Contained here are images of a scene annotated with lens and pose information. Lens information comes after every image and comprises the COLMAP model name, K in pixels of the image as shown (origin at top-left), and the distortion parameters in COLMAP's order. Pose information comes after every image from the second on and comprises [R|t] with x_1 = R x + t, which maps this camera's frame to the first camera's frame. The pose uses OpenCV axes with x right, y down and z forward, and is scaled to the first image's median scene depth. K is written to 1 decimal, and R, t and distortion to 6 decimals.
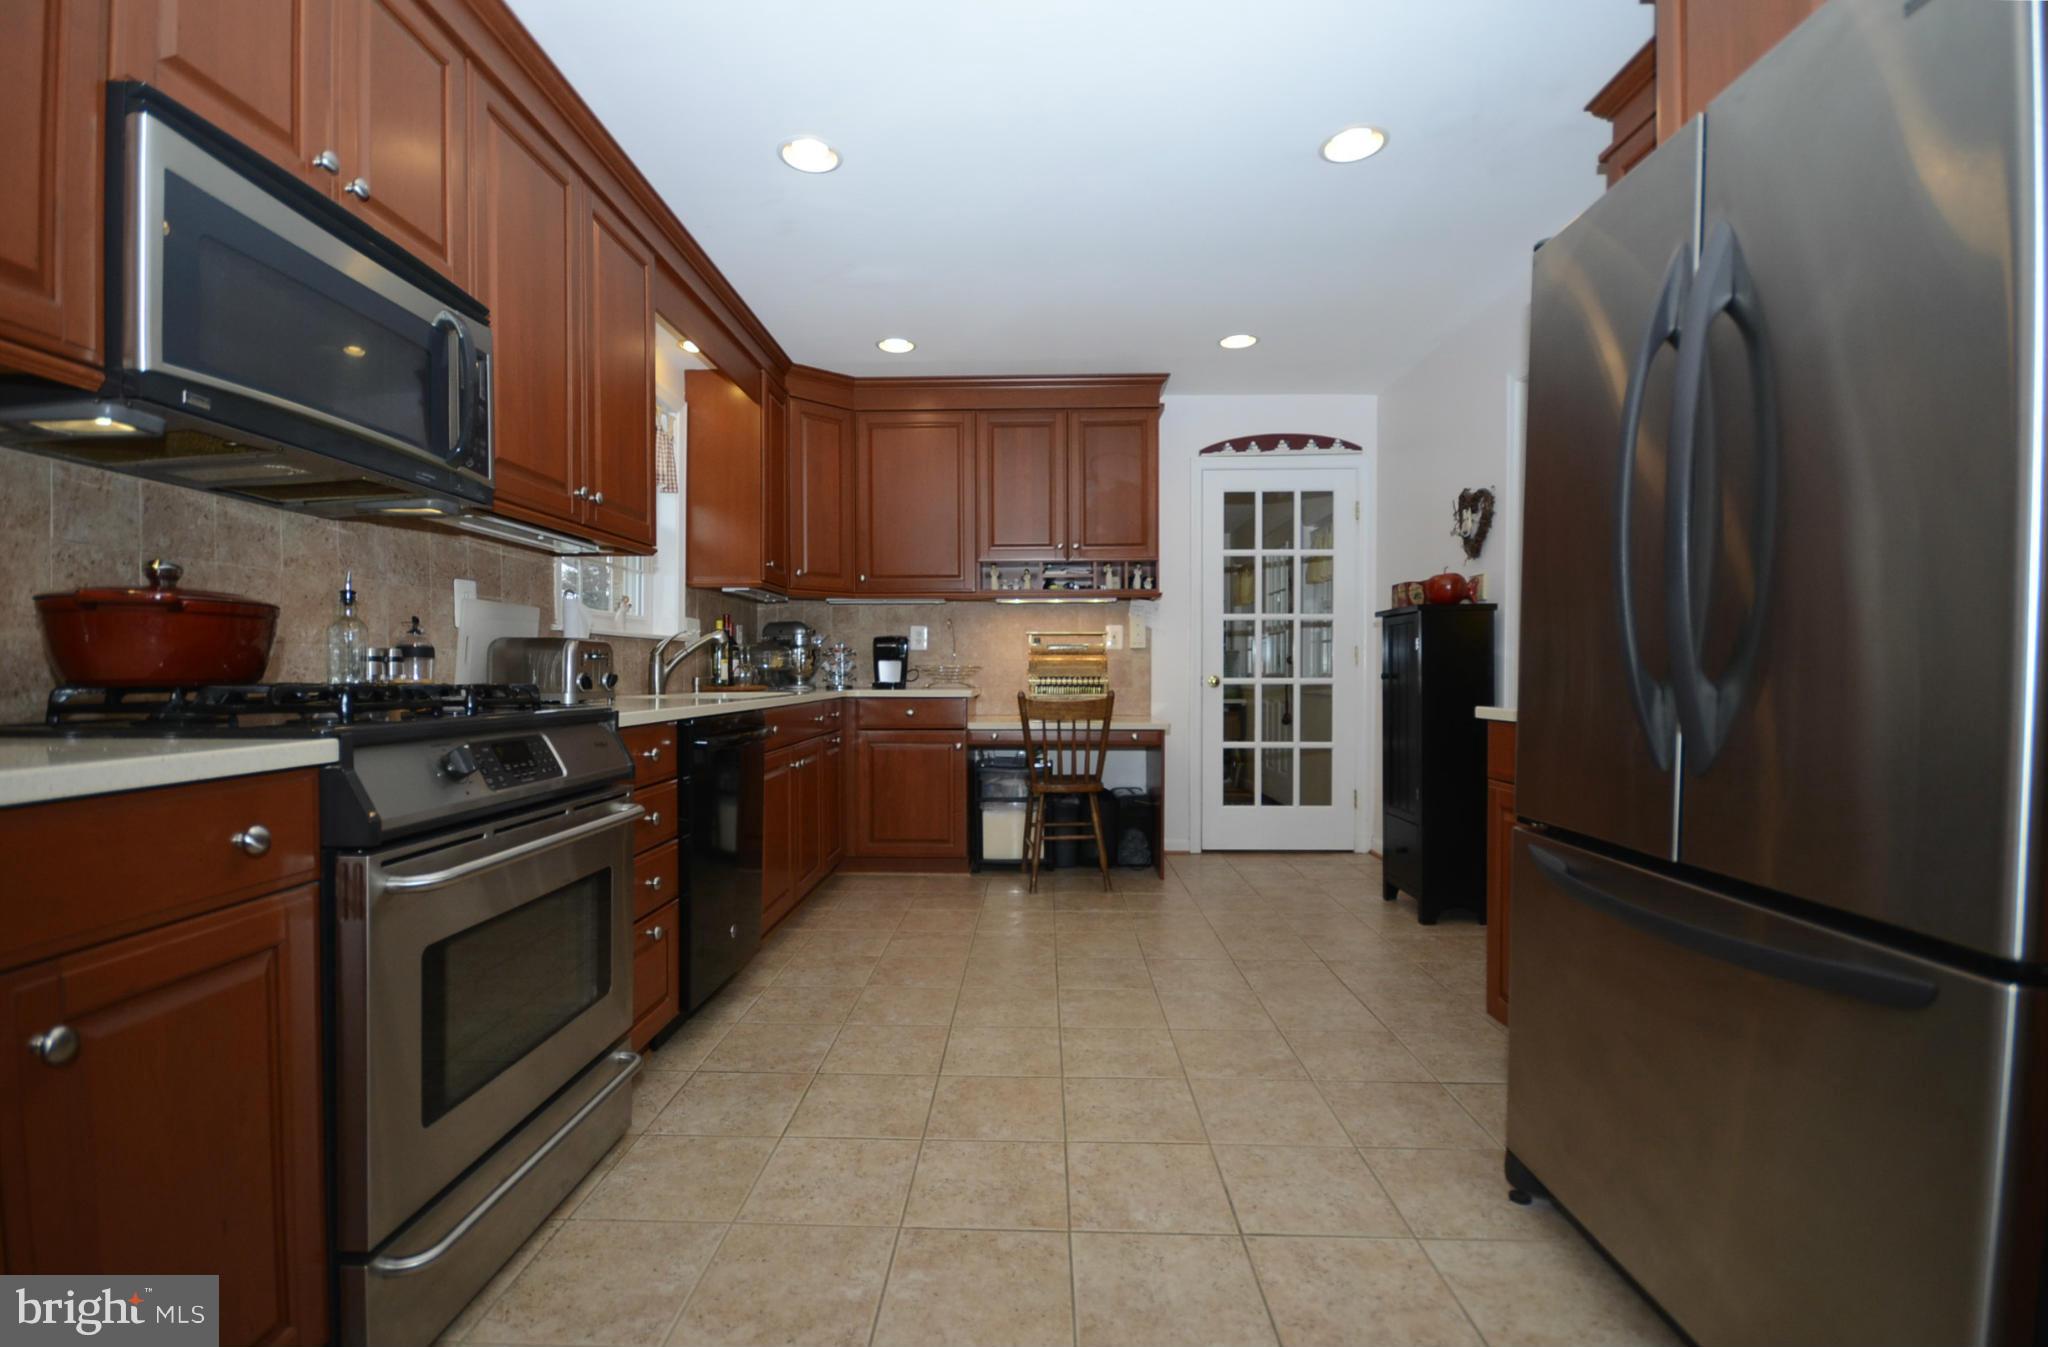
lens RADIAL K [[908.9, 0, 1013.1], [0, 908.9, 686.1], [0, 0, 1]] dist [0.000402, -0.000079]
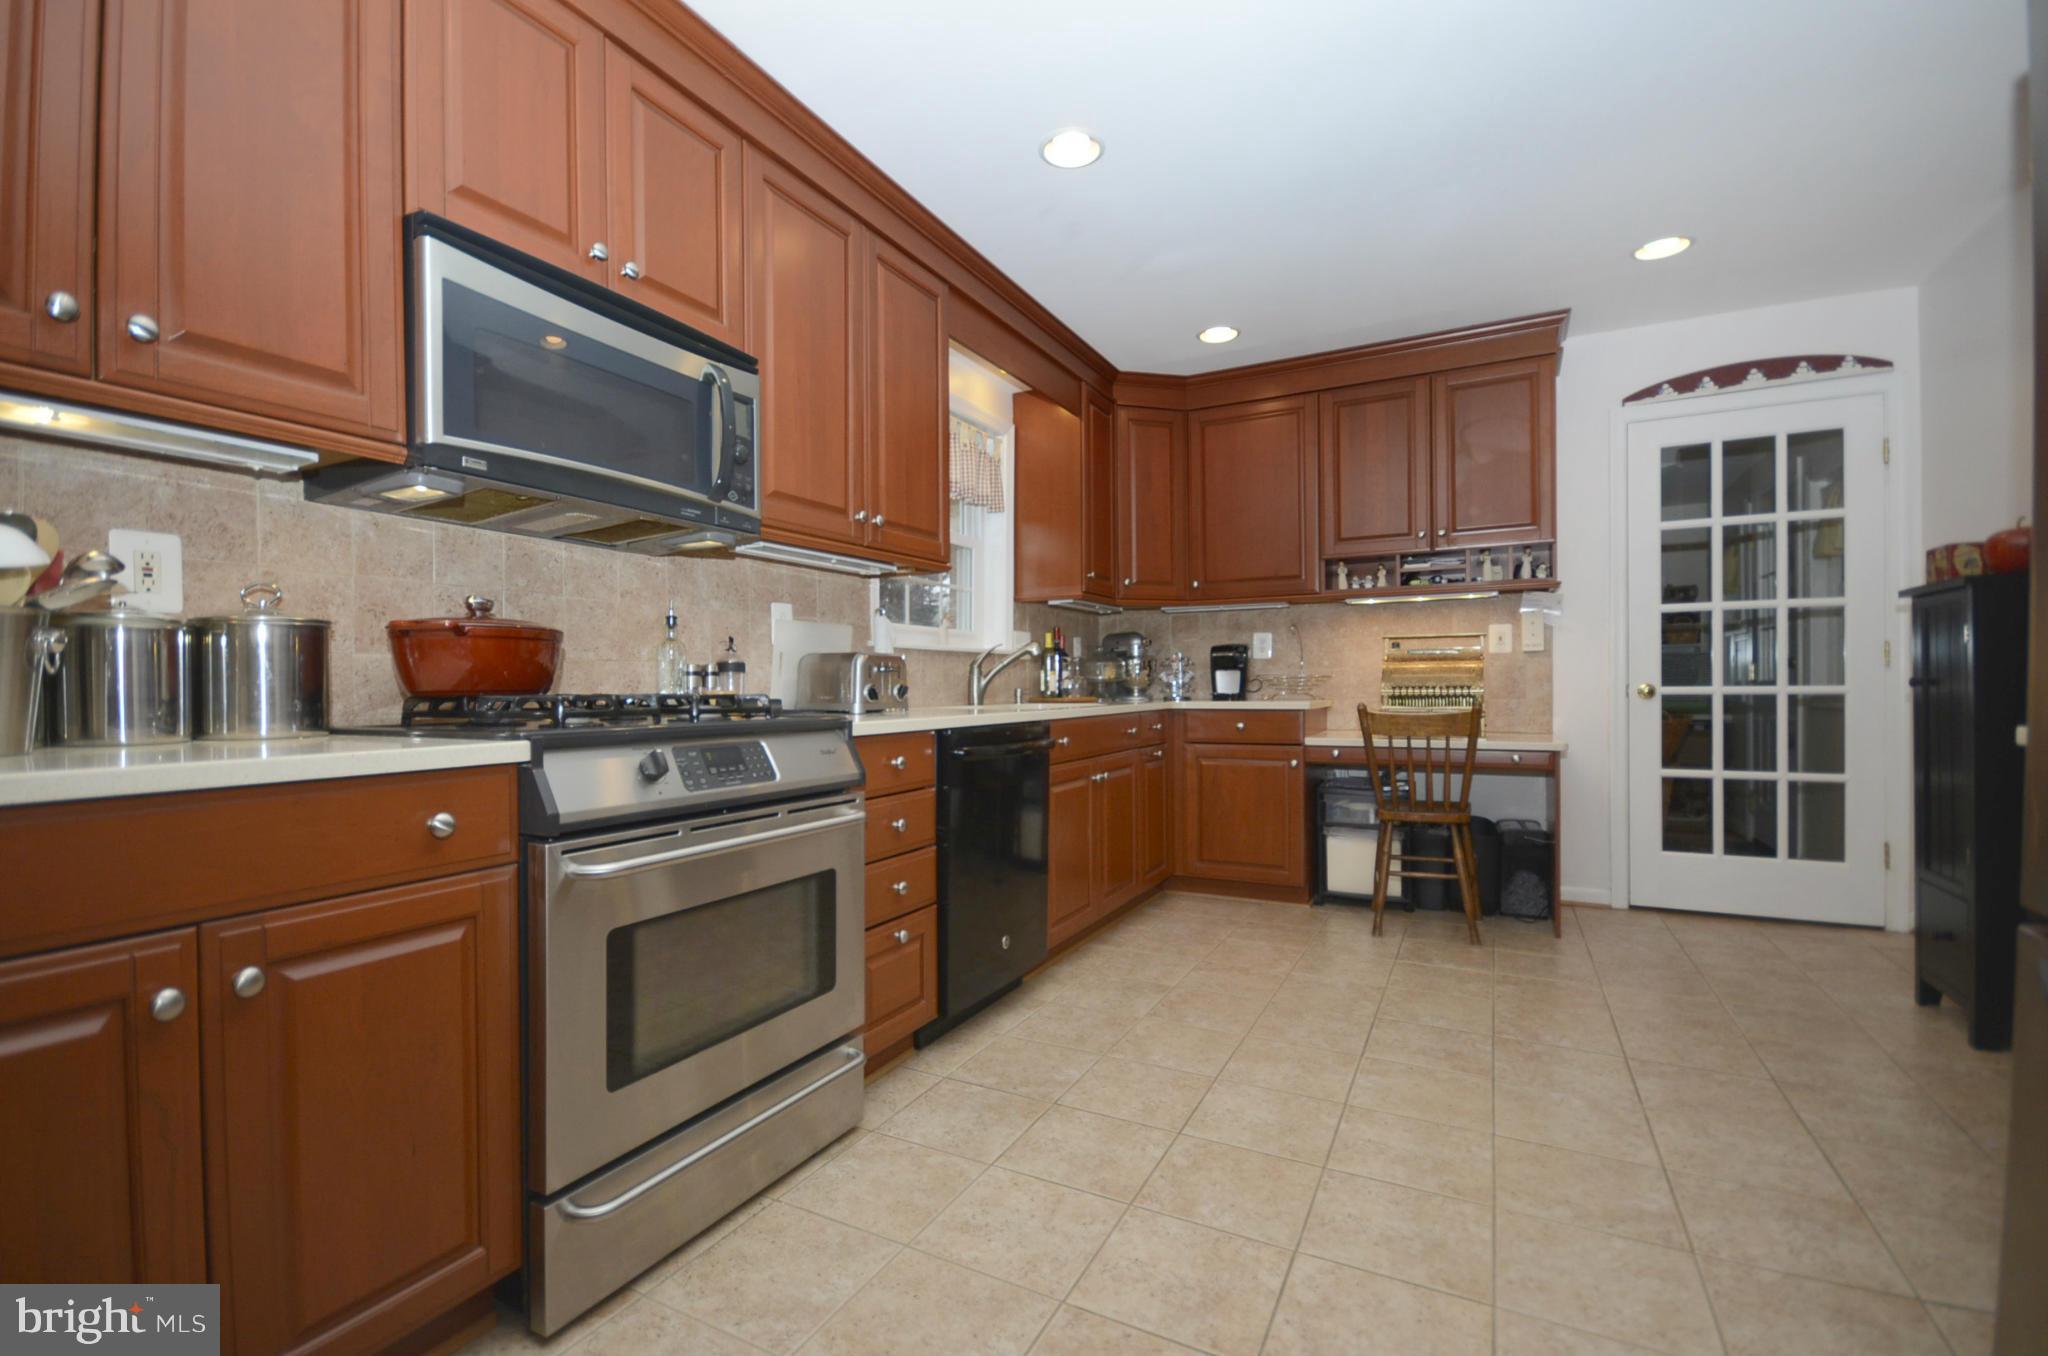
lens RADIAL K [[900.9, 0, 1009.4], [0, 900.9, 690.6], [0, 0, 1]] dist [0.014101, -0.012137]
pose [[0.895556, -0.004092, -0.444931, 0.106907], [0.000279, 0.999963, -0.008634, 0.001329], [0.444950, 0.007608, 0.895523, 0.083509]]
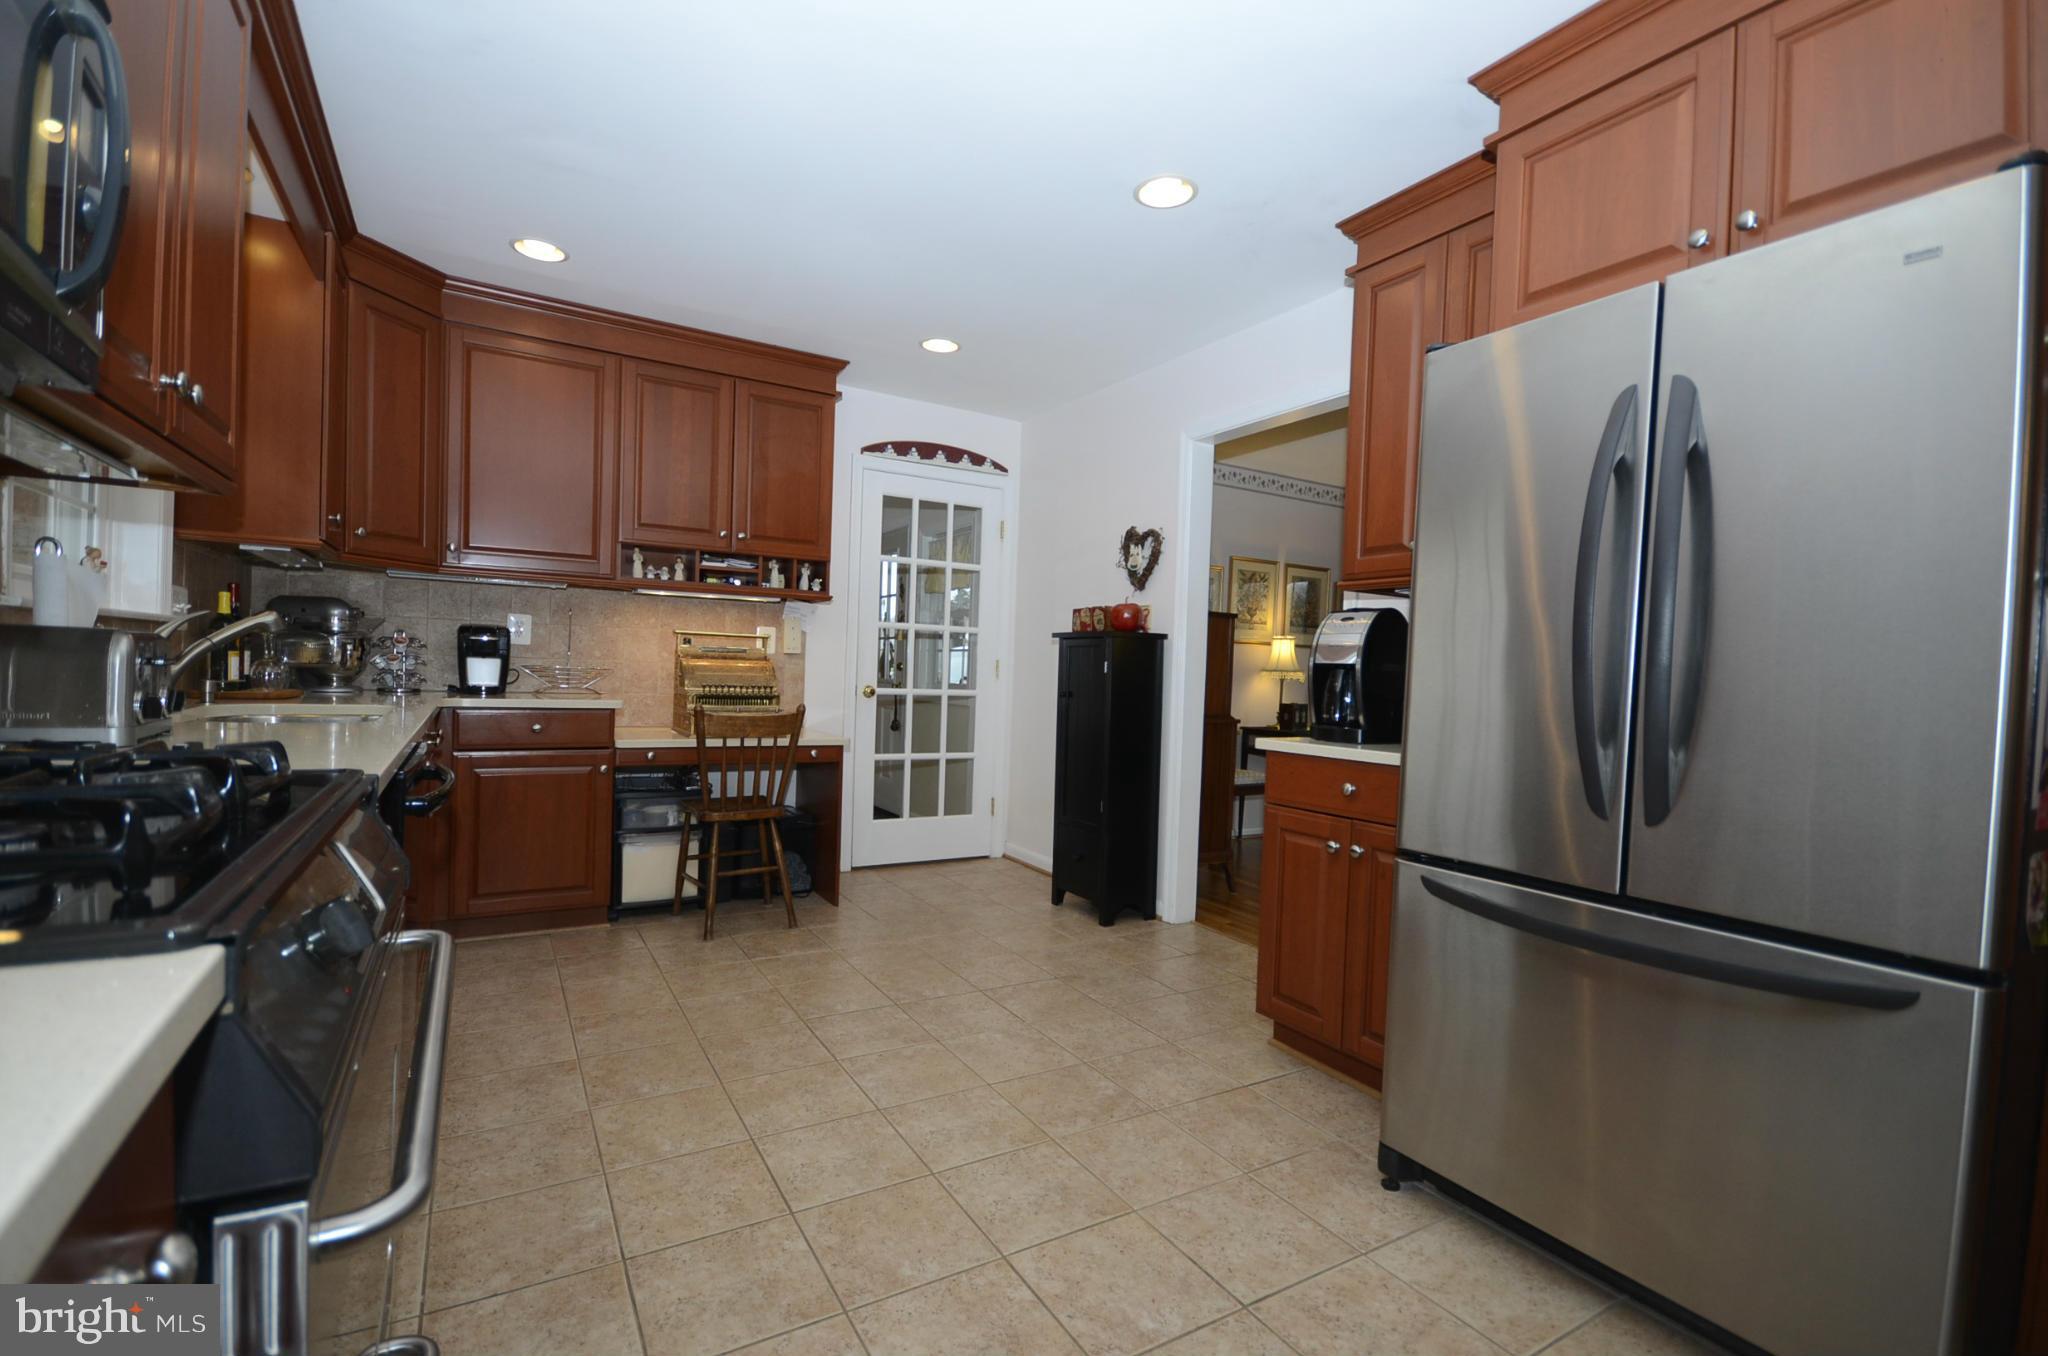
lens RADIAL K [[902.5, 0, 1015.8], [0, 902.5, 694.6], [0, 0, 1]] dist [-0.000138, 0.000325]
pose [[0.844199, 0.016055, 0.535790, -0.223529], [-0.026700, 0.999570, 0.012117, -0.024347], [-0.535365, -0.024534, 0.844264, 0.157483]]
